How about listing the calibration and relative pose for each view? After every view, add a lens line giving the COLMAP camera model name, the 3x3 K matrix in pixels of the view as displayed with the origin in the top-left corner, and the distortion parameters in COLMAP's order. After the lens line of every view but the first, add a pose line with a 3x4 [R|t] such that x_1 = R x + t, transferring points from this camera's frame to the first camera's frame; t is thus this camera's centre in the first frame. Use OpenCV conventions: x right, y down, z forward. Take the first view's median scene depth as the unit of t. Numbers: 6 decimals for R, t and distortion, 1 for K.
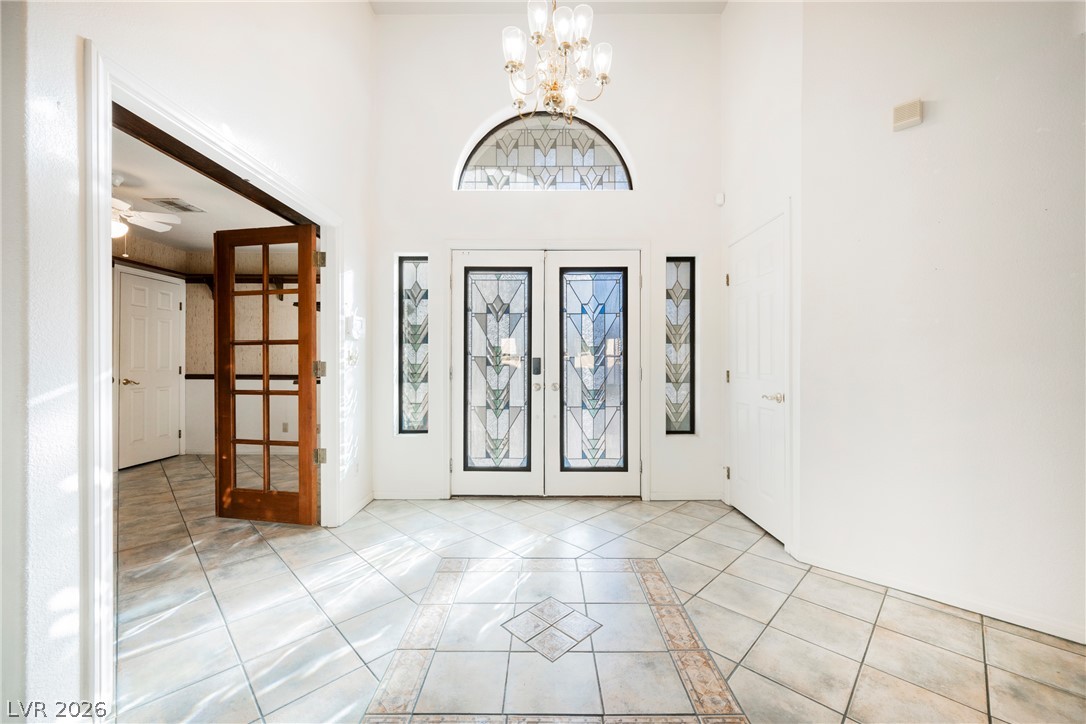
lens RADIAL K [[422.9, 0, 545.2], [0, 422.9, 362.2], [0, 0, 1]] dist [0.000092, -0.000085]
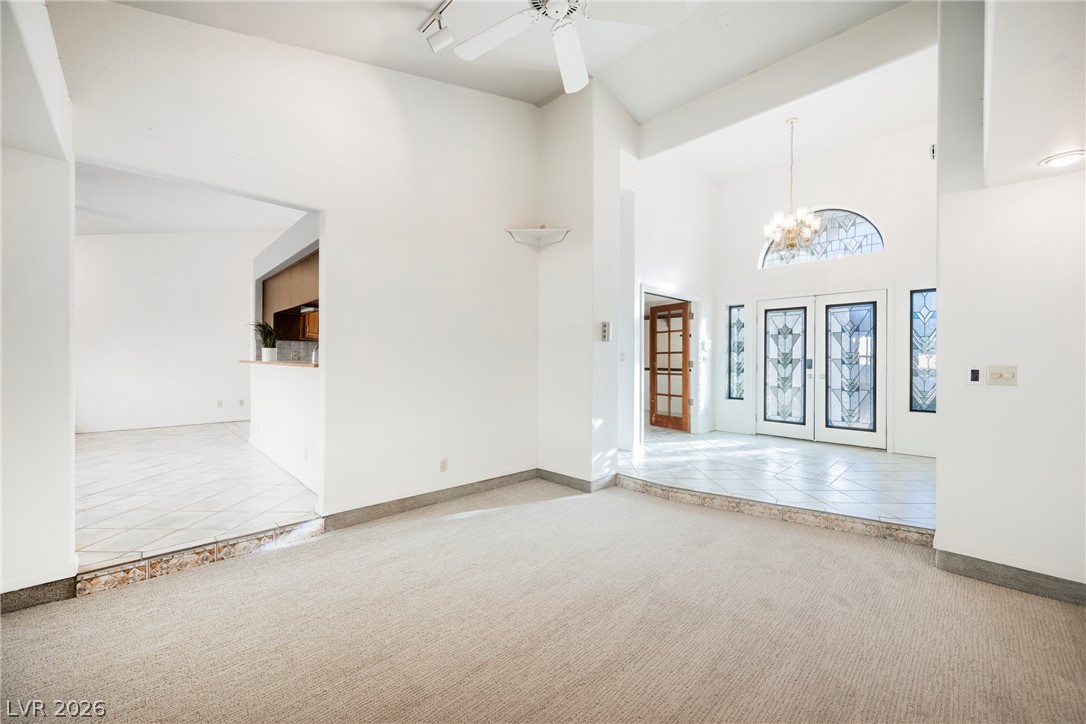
lens RADIAL K [[422.9, 0, 545.2], [0, 422.9, 362.2], [0, 0, 1]] dist [0.000092, -0.000085]
pose [[0.695232, 0.003485, -0.718777, 0.464559], [-0.006974, 0.999974, -0.001897, 0.012500], [0.718752, 0.006331, 0.695238, -0.953822]]
